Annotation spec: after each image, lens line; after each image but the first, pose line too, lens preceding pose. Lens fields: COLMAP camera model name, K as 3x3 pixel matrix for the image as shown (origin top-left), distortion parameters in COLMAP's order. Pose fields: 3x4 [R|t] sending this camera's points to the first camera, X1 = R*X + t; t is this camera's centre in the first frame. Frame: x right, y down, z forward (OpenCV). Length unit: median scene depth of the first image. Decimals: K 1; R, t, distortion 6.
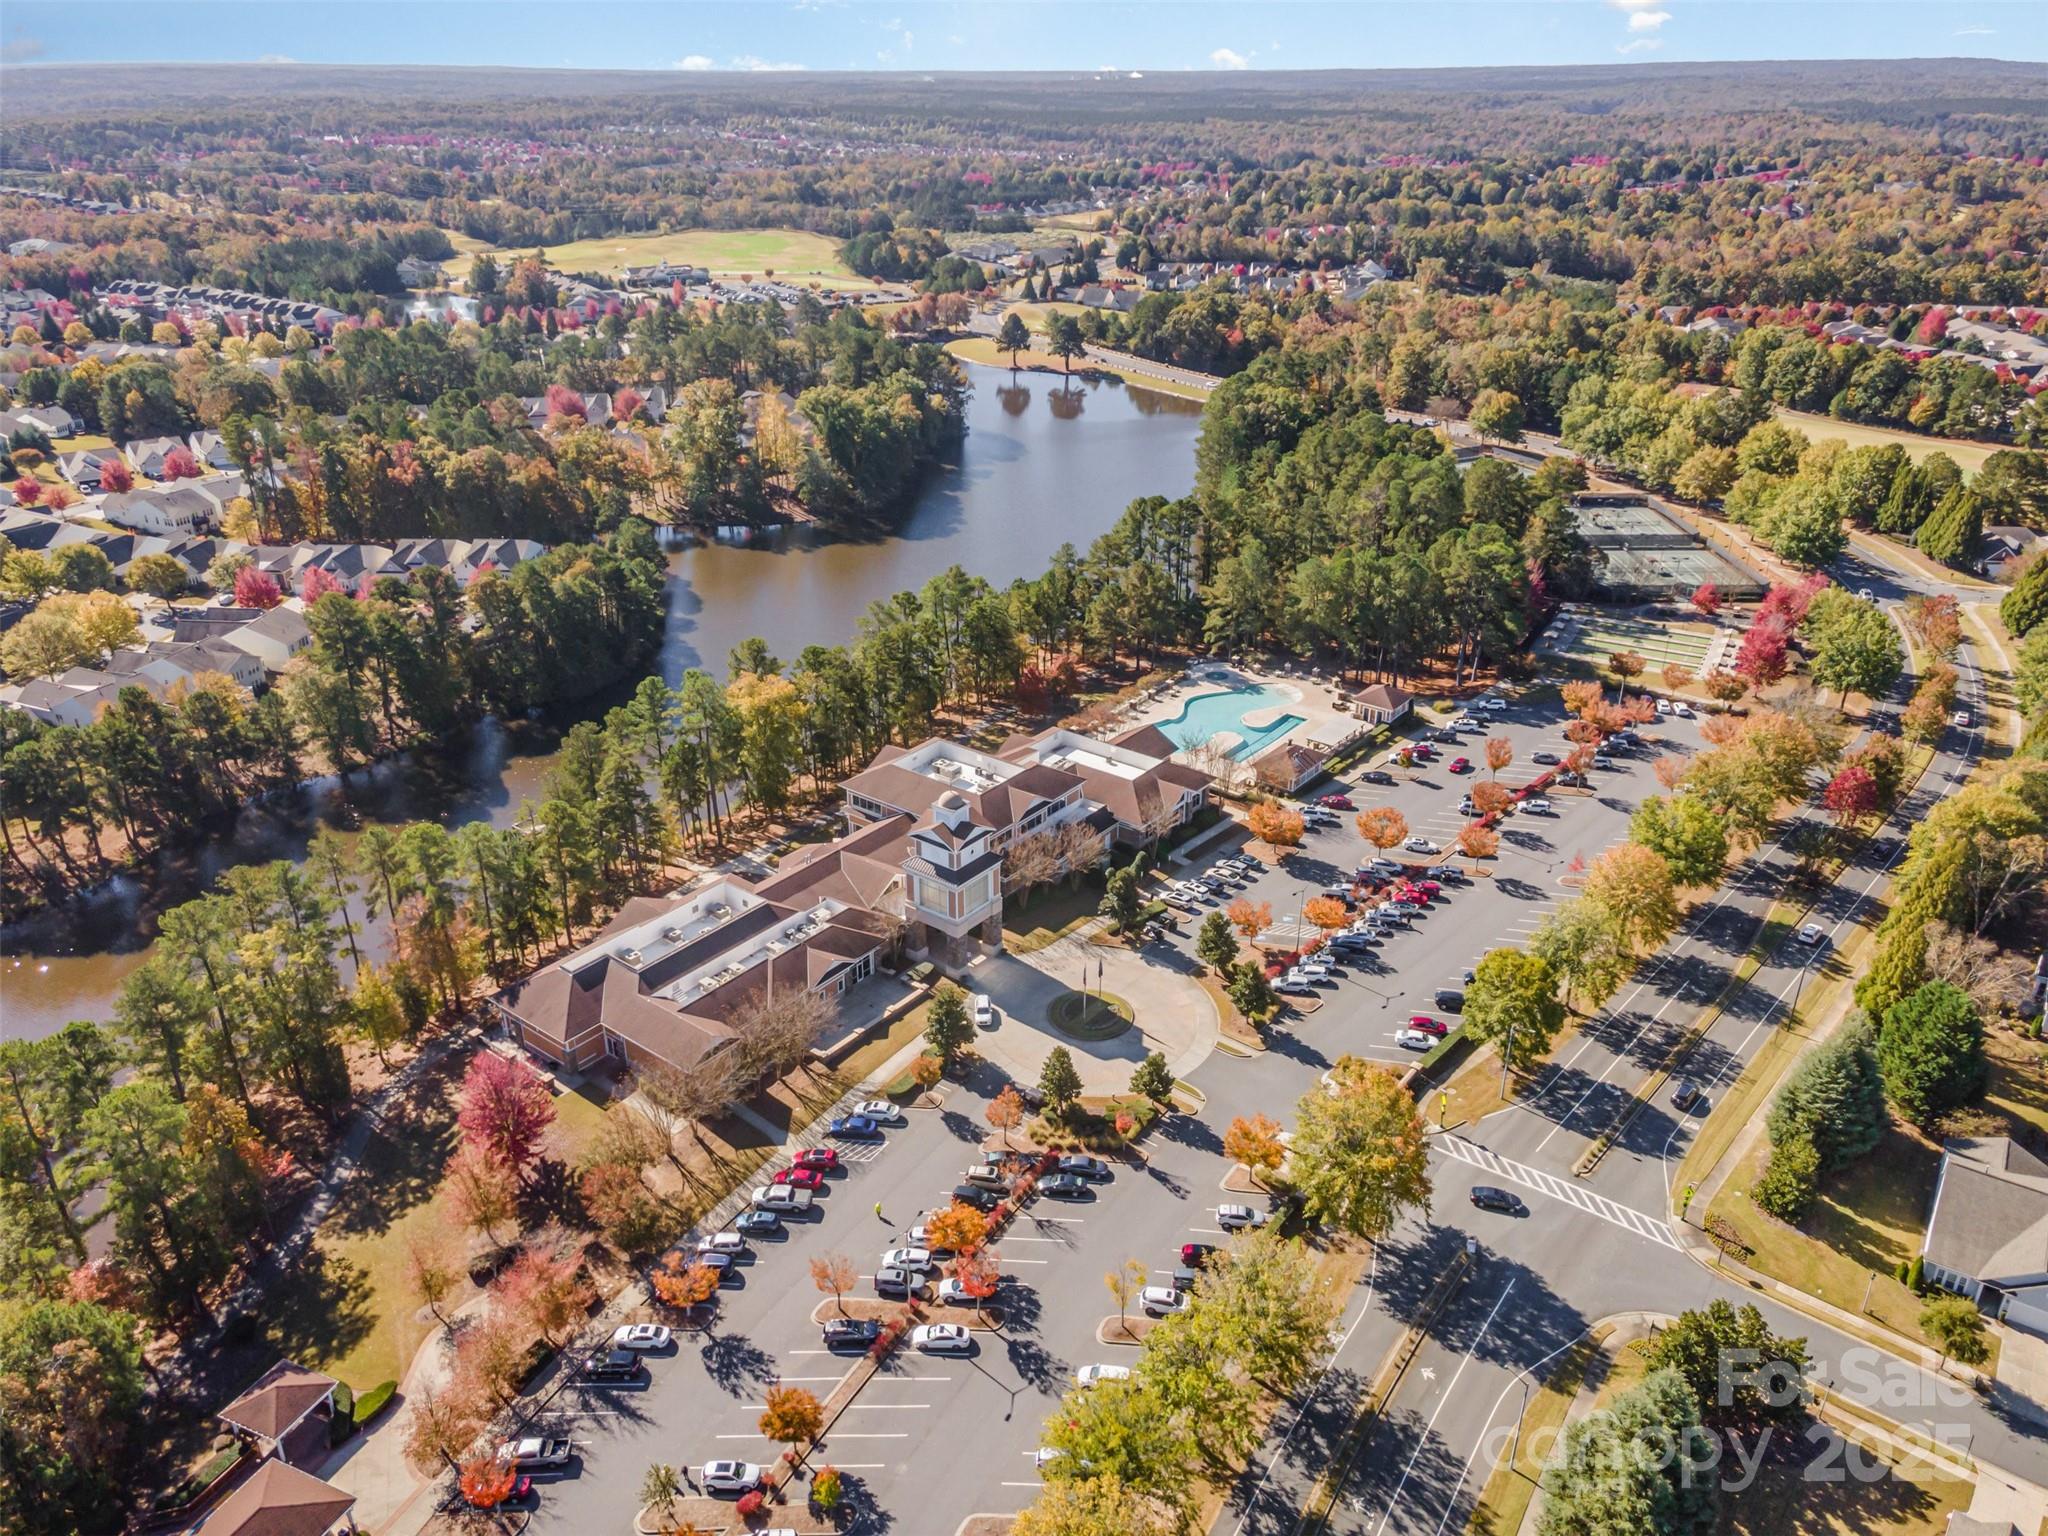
lens RADIAL K [[1487.2, 0, 1024.0], [0, 1487.2, 768.0], [0, 0, 1]] dist [0.046580, 0.007353]
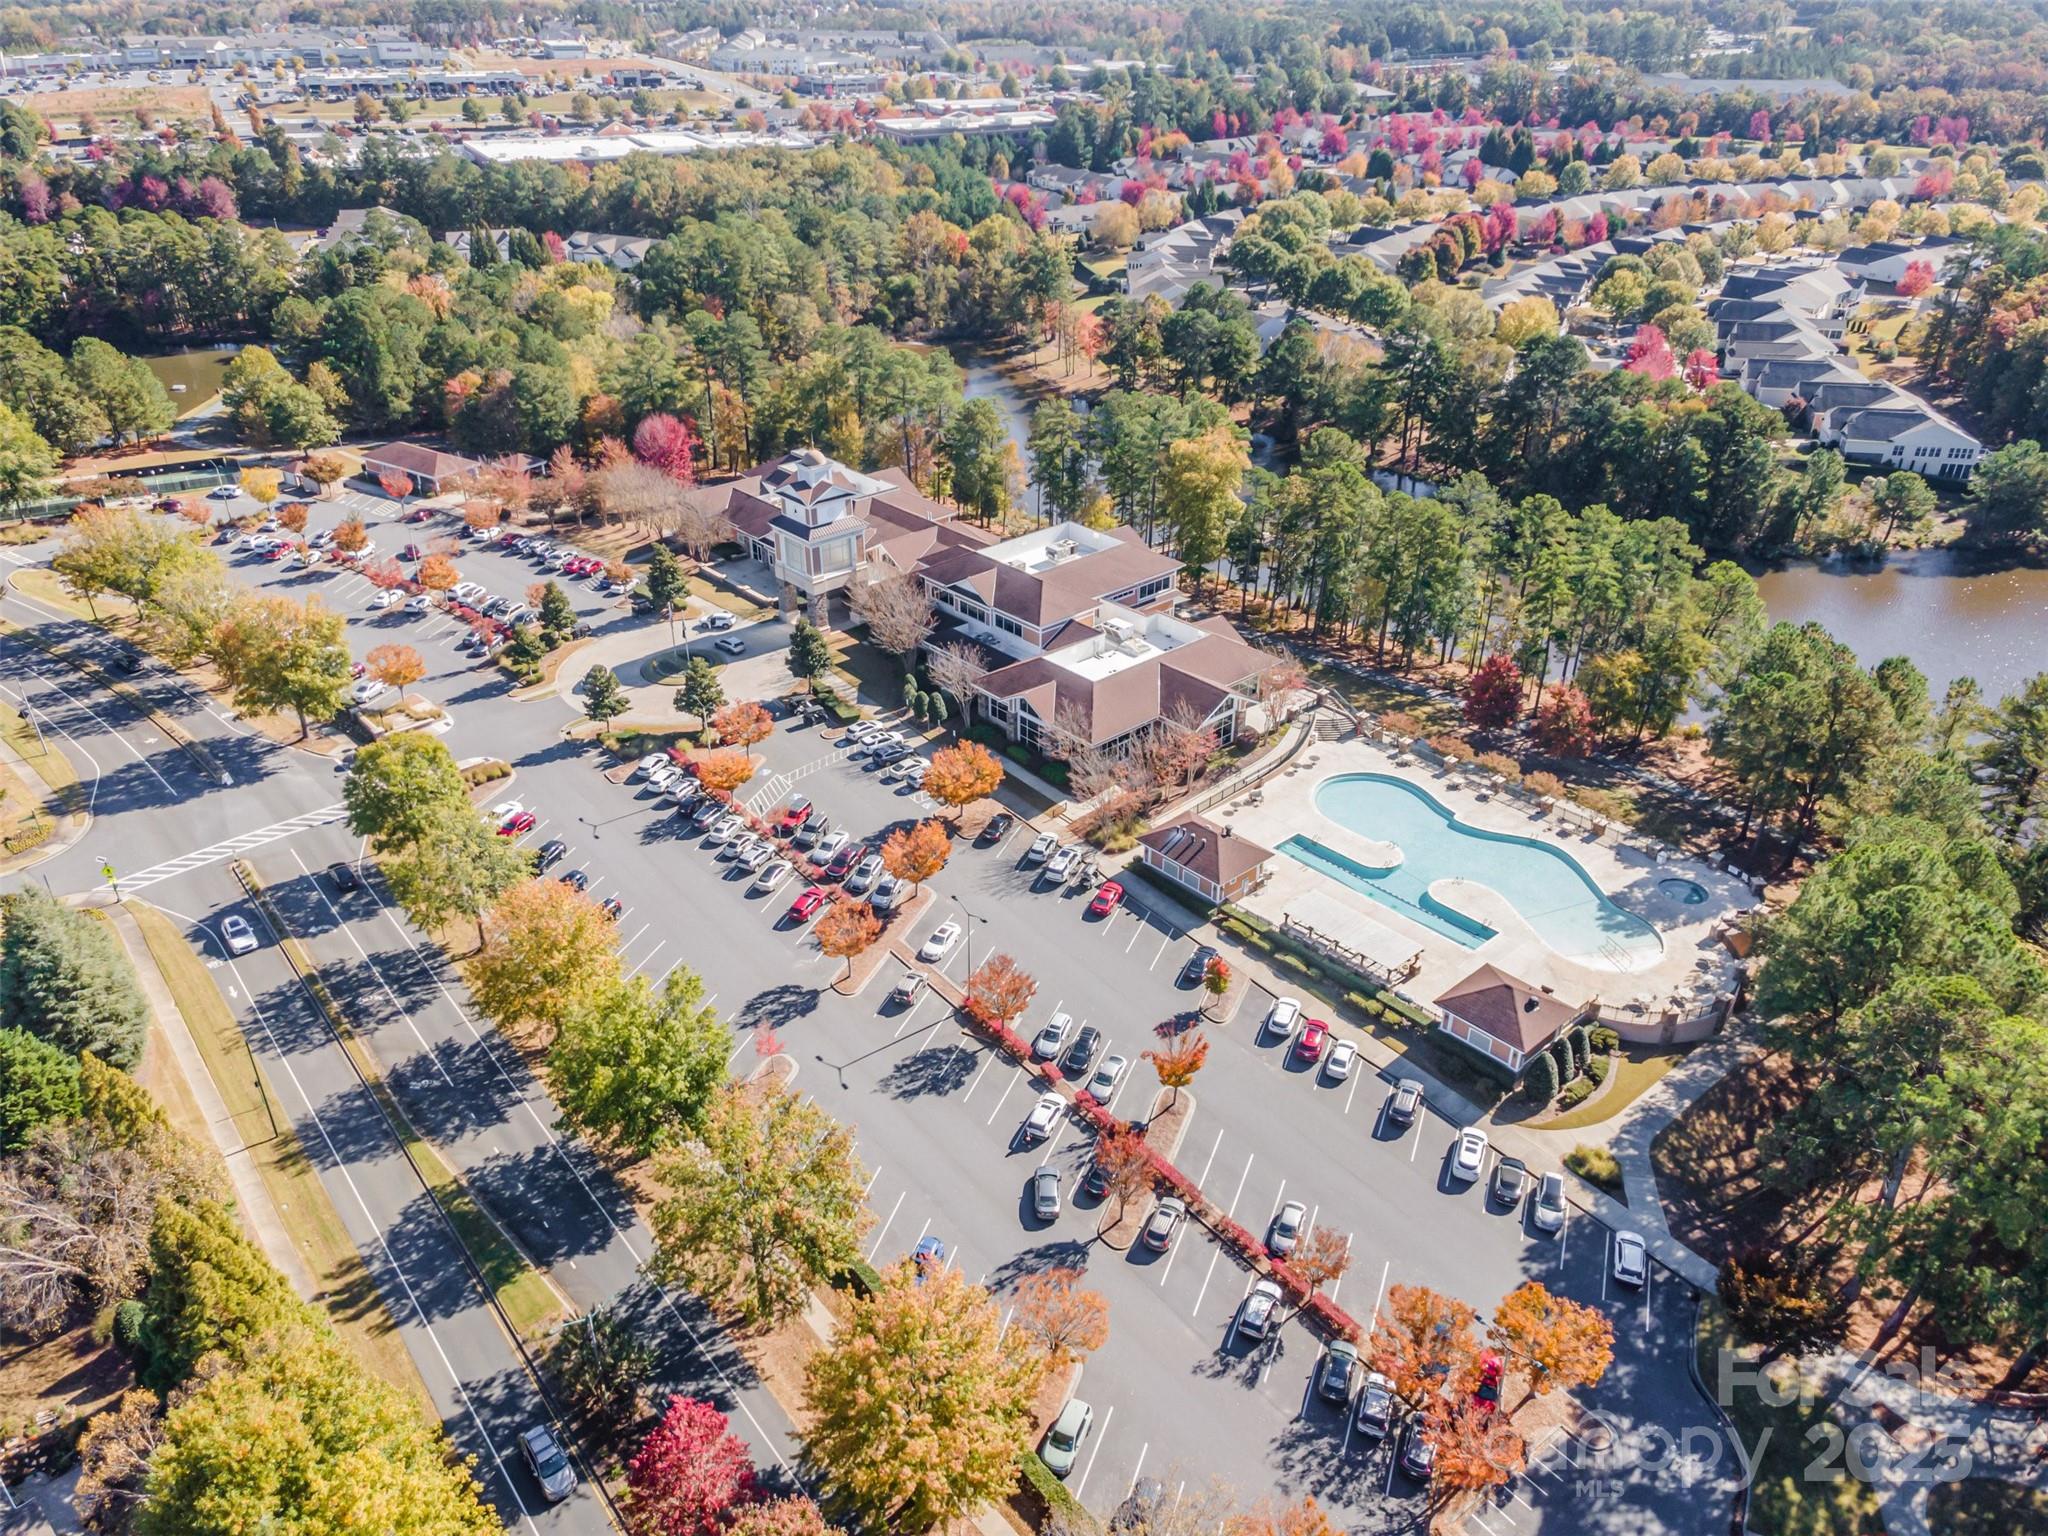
lens RADIAL K [[1487.2, 0, 1024.0], [0, 1487.2, 768.0], [0, 0, 1]] dist [0.046580, 0.007353]
pose [[-0.177739, 0.477844, -0.860275, 0.804769], [-0.420702, 0.753385, 0.505391, -0.351943], [0.889617, 0.451748, 0.067124, 1.011678]]
